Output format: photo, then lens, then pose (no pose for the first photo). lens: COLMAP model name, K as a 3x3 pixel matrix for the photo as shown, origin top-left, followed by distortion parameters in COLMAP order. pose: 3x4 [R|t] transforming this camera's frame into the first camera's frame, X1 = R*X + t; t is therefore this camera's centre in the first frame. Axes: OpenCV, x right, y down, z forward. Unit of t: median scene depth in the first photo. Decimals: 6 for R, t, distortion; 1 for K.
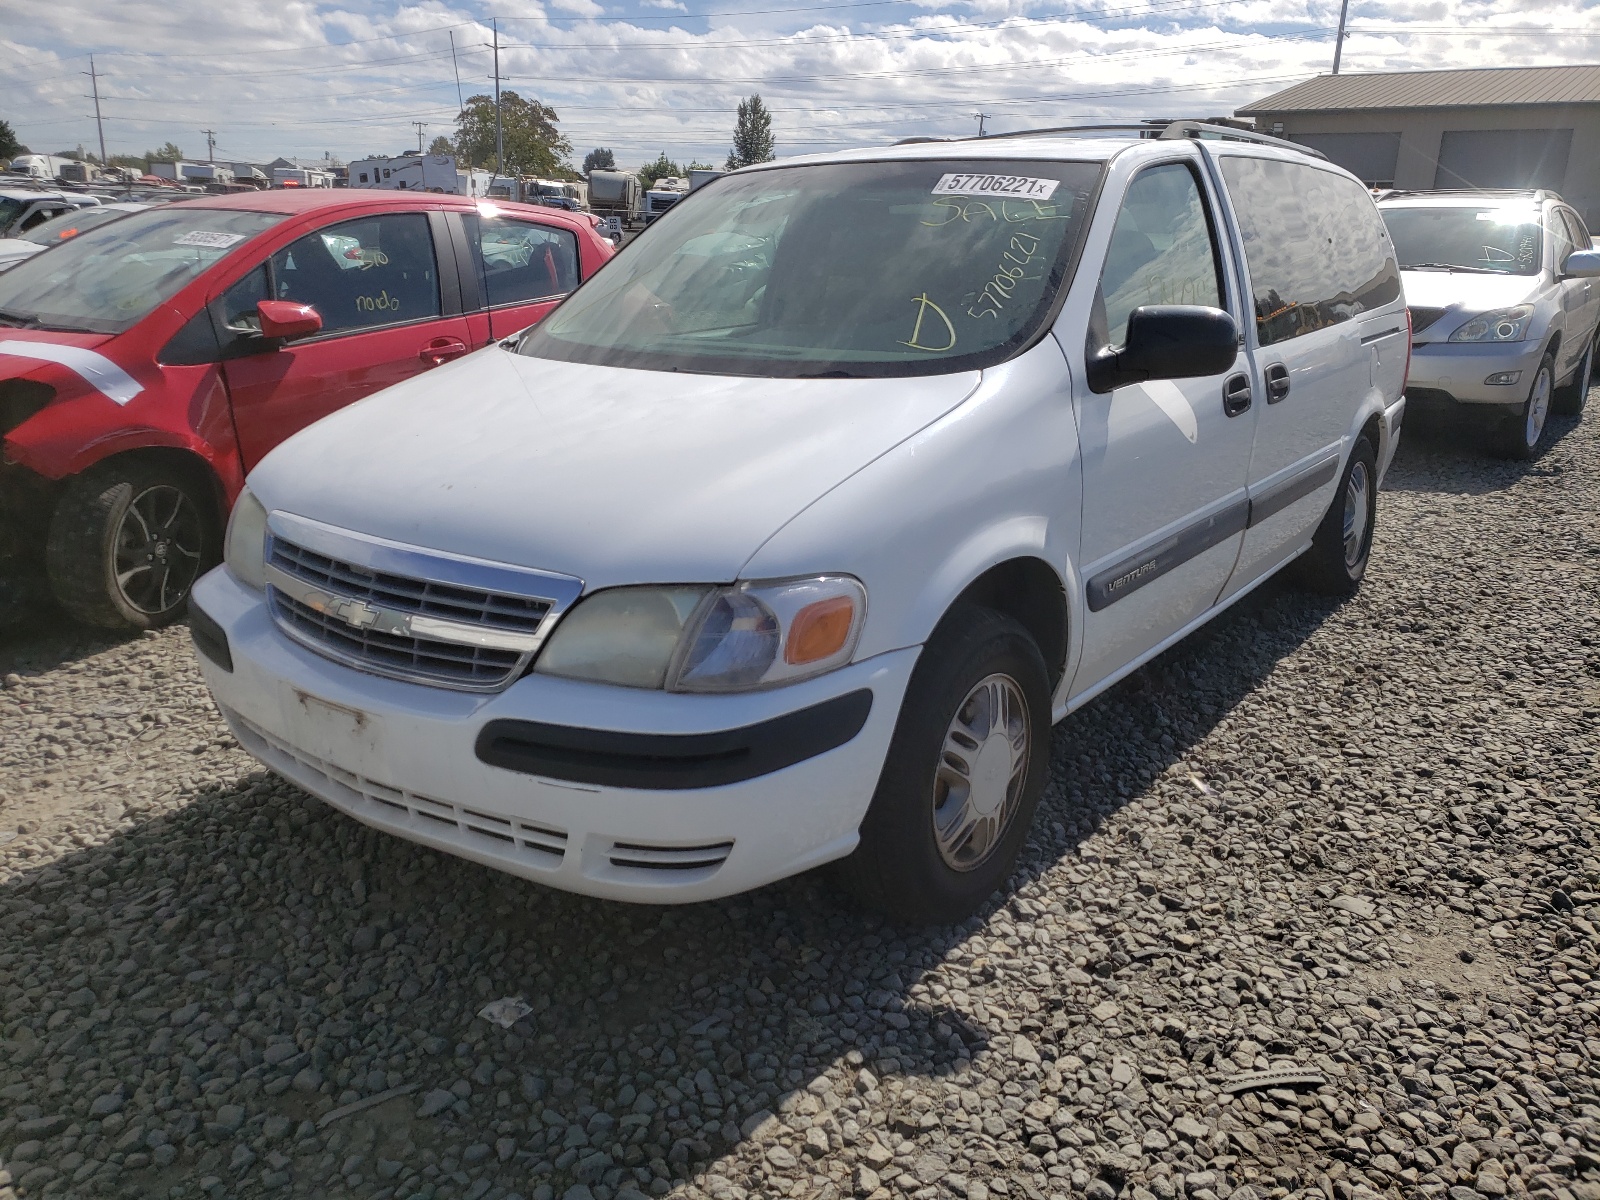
lens RADIAL K [[1452.5, 0, 800.0], [0, 1452.5, 600.0], [0, 0, 1]] dist [0.008333, 0.033518]
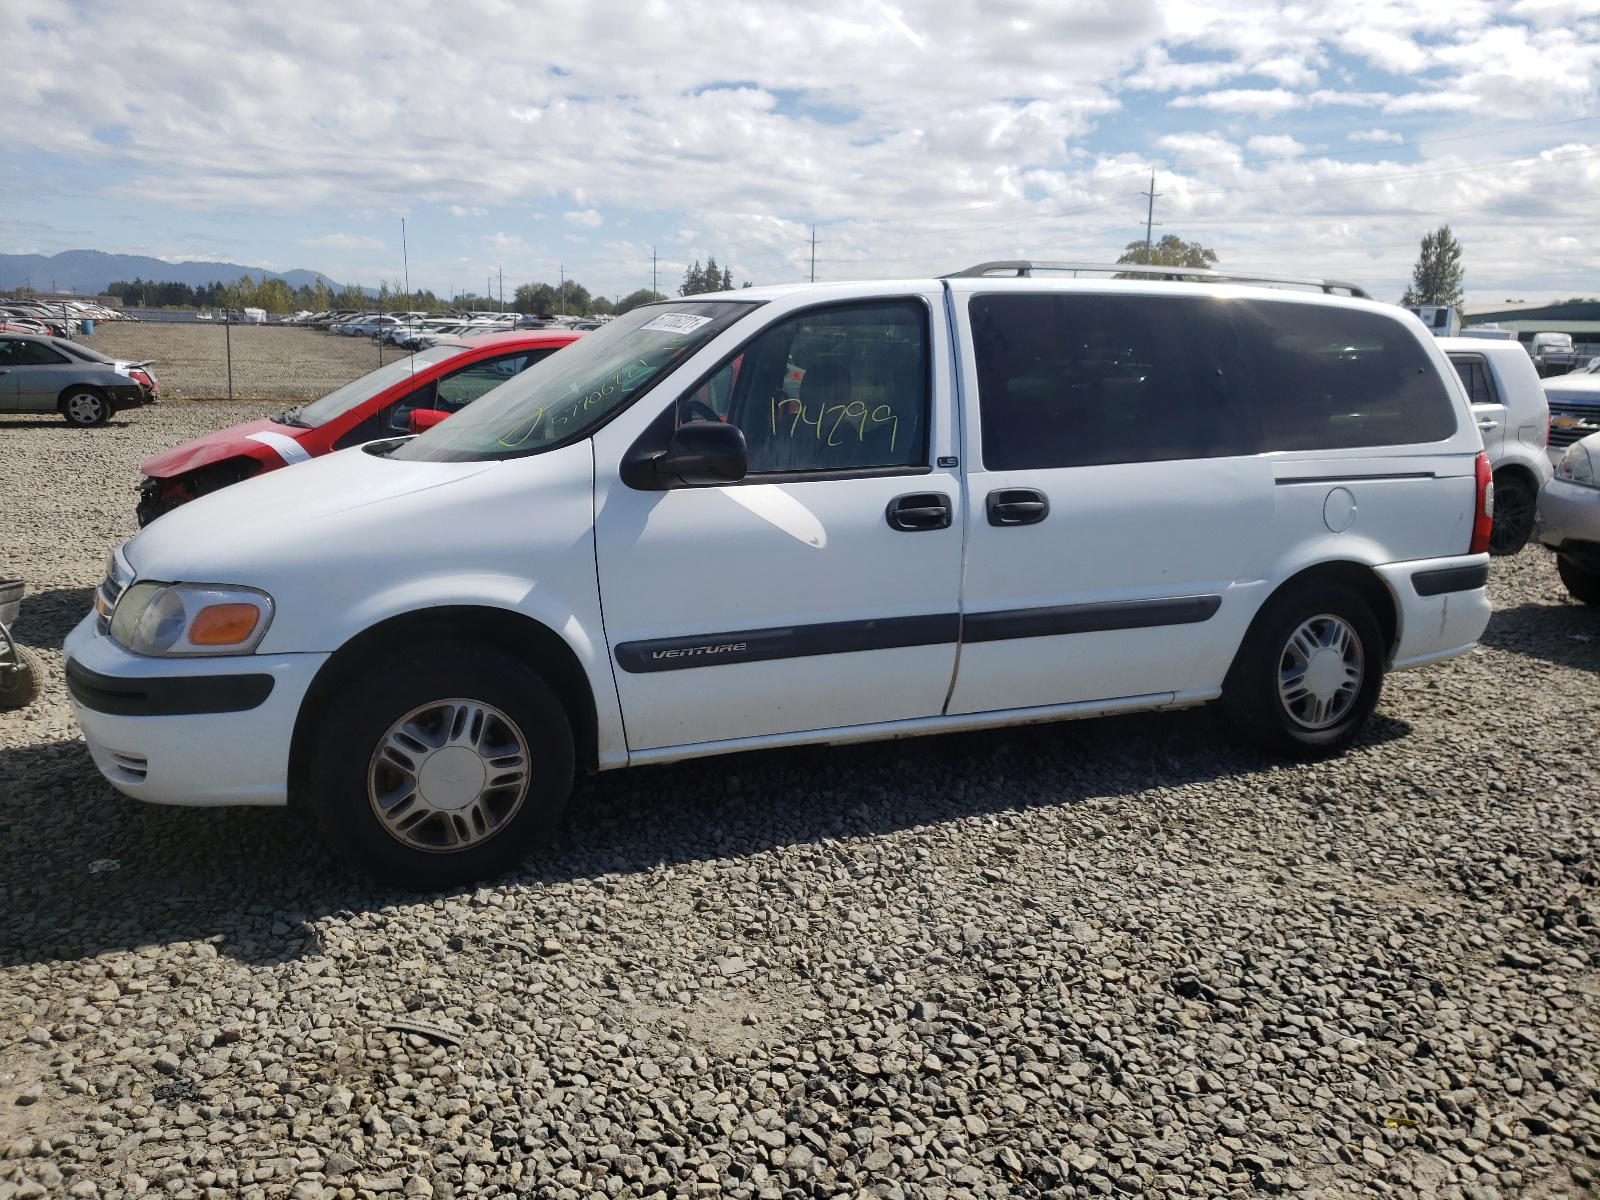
lens RADIAL K [[1553.2, 0, 800.0], [0, 1553.2, 600.0], [0, 0, 1]] dist [0.009332, 0.020289]
pose [[0.817842, 0.088855, -0.568542, 0.226661], [-0.148331, 0.987171, -0.059093, 0.000564], [0.555997, 0.132661, 0.820529, 0.009521]]
